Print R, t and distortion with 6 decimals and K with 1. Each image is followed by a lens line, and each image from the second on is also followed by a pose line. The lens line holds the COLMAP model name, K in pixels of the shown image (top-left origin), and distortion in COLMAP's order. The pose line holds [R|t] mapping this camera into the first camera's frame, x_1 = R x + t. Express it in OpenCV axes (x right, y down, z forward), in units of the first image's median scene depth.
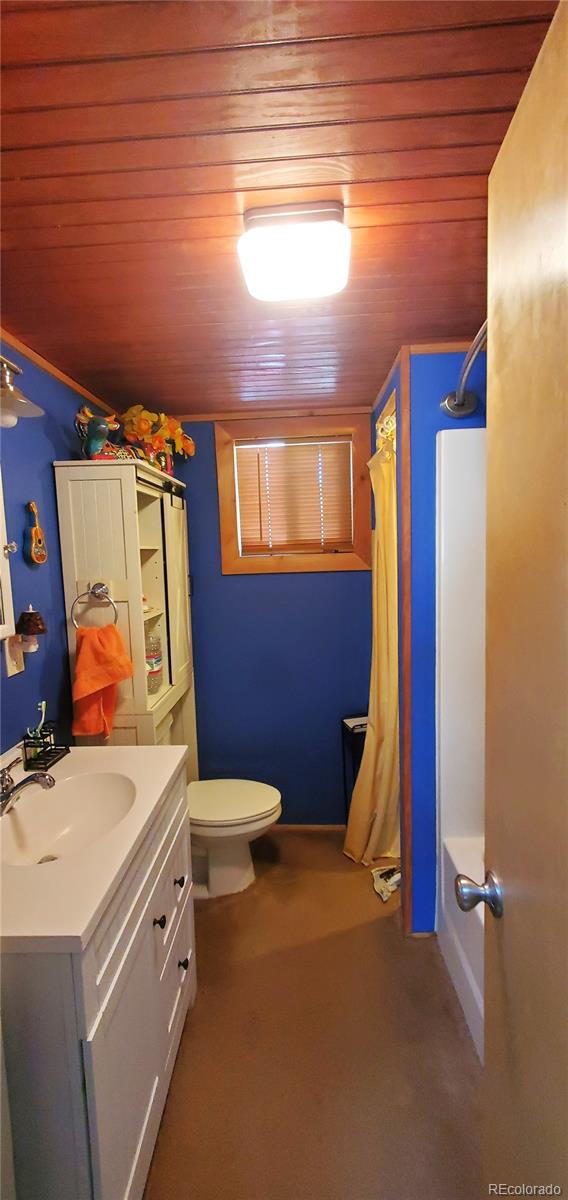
lens RADIAL K [[491.3, 0, 284.0], [0, 491.3, 600.0], [0, 0, 1]] dist [-0.000408, -0.000003]
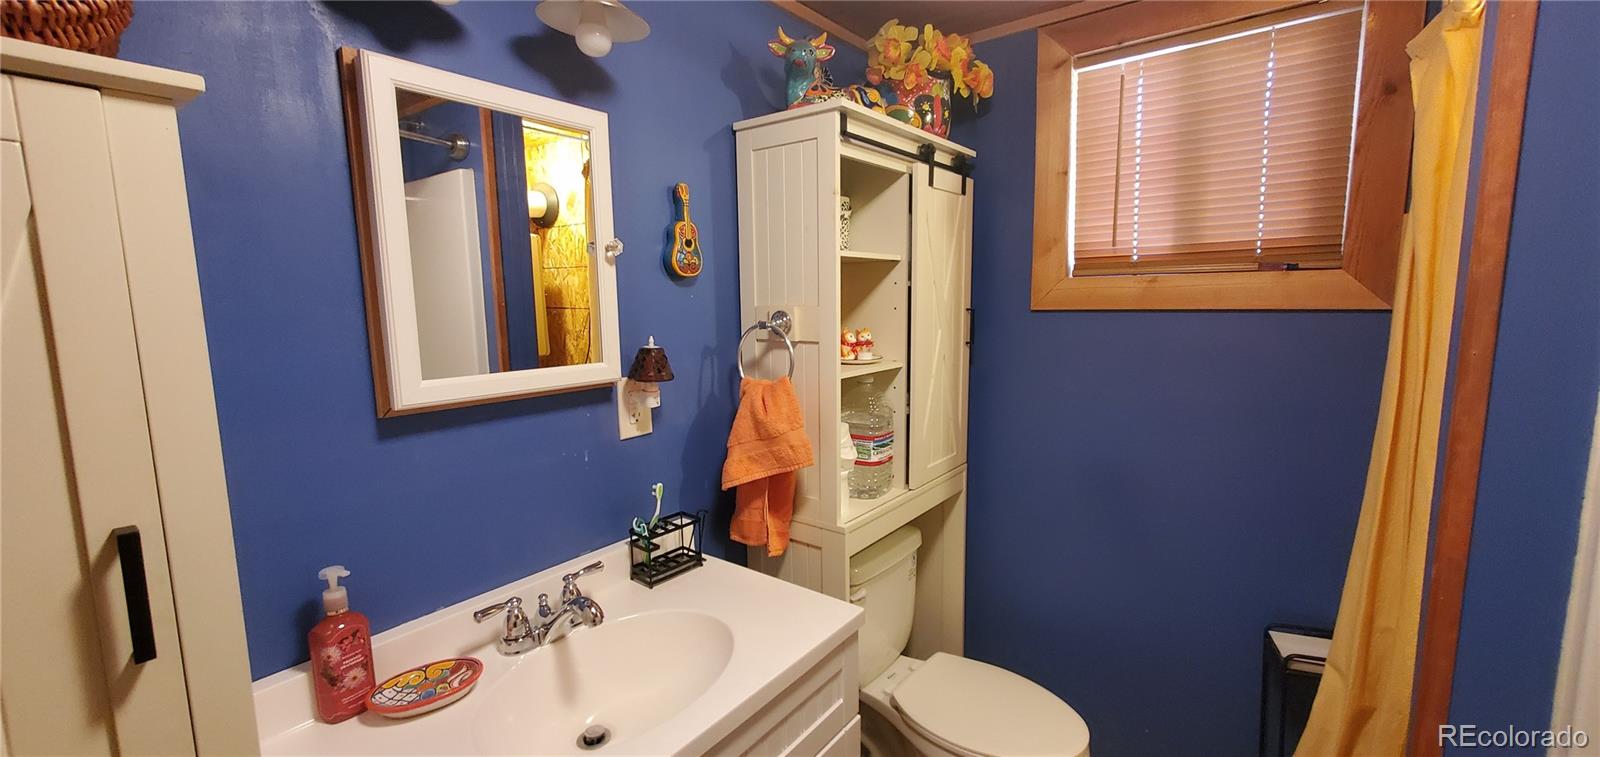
lens RADIAL K [[645.4, 0, 800.0], [0, 645.4, 378.5], [0, 0, 1]] dist [0.012234, -0.000077]
pose [[0.810269, 0.093521, -0.578548, 0.112812], [-0.069494, 0.995553, 0.063602, -0.002700], [0.581923, -0.011329, 0.813165, 0.289761]]
